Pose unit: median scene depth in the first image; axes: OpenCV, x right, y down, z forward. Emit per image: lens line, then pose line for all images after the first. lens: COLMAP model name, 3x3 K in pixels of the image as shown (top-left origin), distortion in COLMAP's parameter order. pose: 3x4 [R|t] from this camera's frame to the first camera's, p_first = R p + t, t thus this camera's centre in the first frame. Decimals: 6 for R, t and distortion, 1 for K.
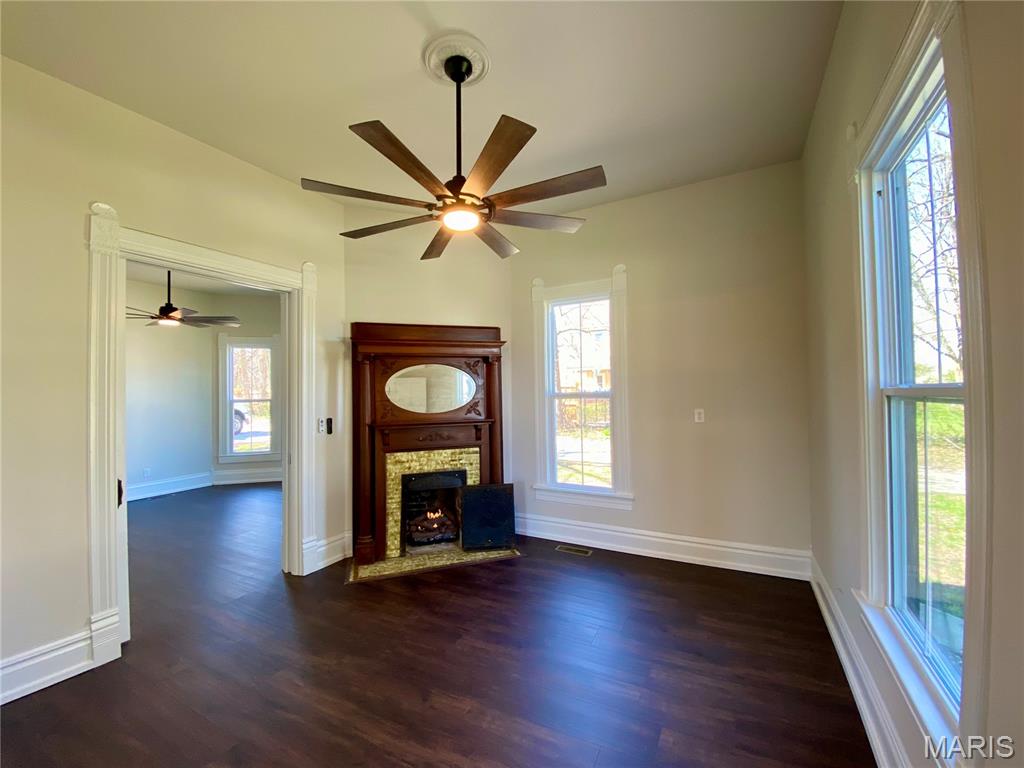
lens RADIAL K [[412.6, 0, 517.0], [0, 412.6, 367.5], [0, 0, 1]] dist [0.000344, -0.000254]
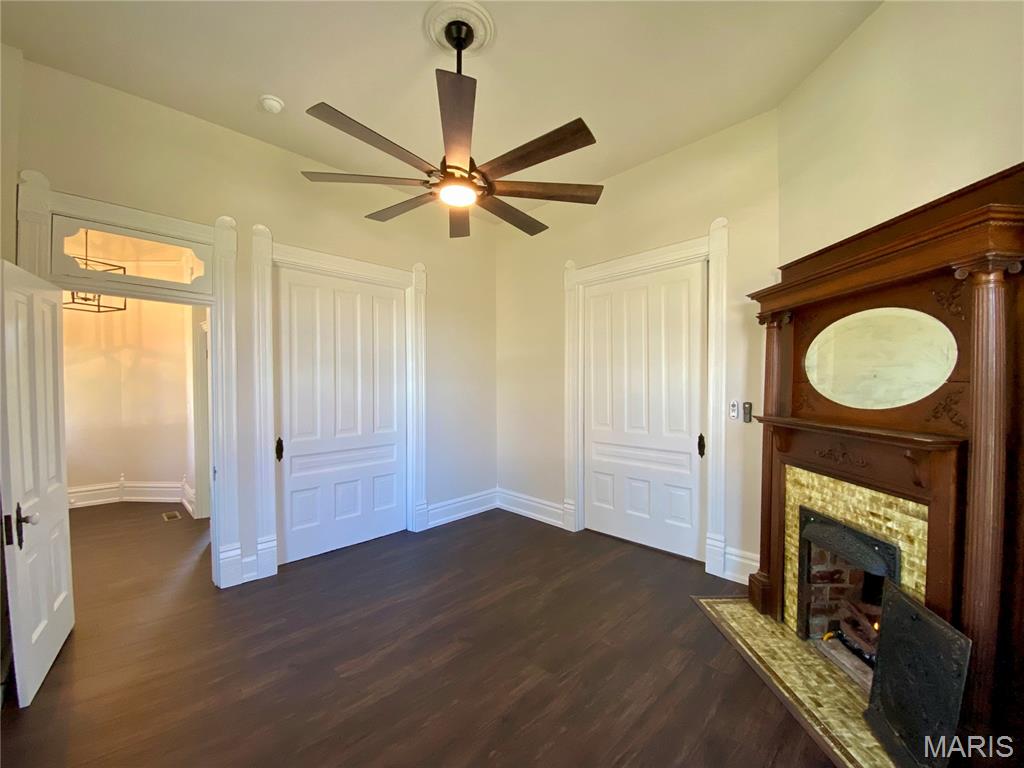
lens RADIAL K [[412.4, 0, 498.3], [0, 412.4, 385.9], [0, 0, 1]] dist [0.000157, -0.000148]
pose [[-0.322338, 0.030439, -0.946135, 0.415503], [0.071961, 0.997379, 0.007572, 0.048689], [0.943885, -0.065644, -0.323684, 0.769556]]
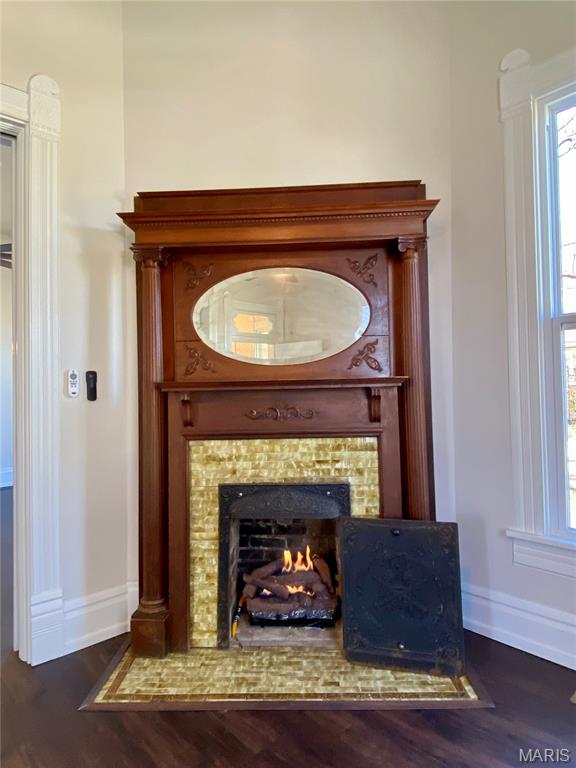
lens RADIAL K [[481.5, 0, 283.4], [0, 481.5, 379.1], [0, 0, 1]] dist [0.076918, -0.080247]
pose [[0.936586, -0.005223, -0.350398, 0.000521], [0.022523, 0.998719, 0.045317, 0.104236], [0.349712, -0.050335, 0.935504, 0.471876]]
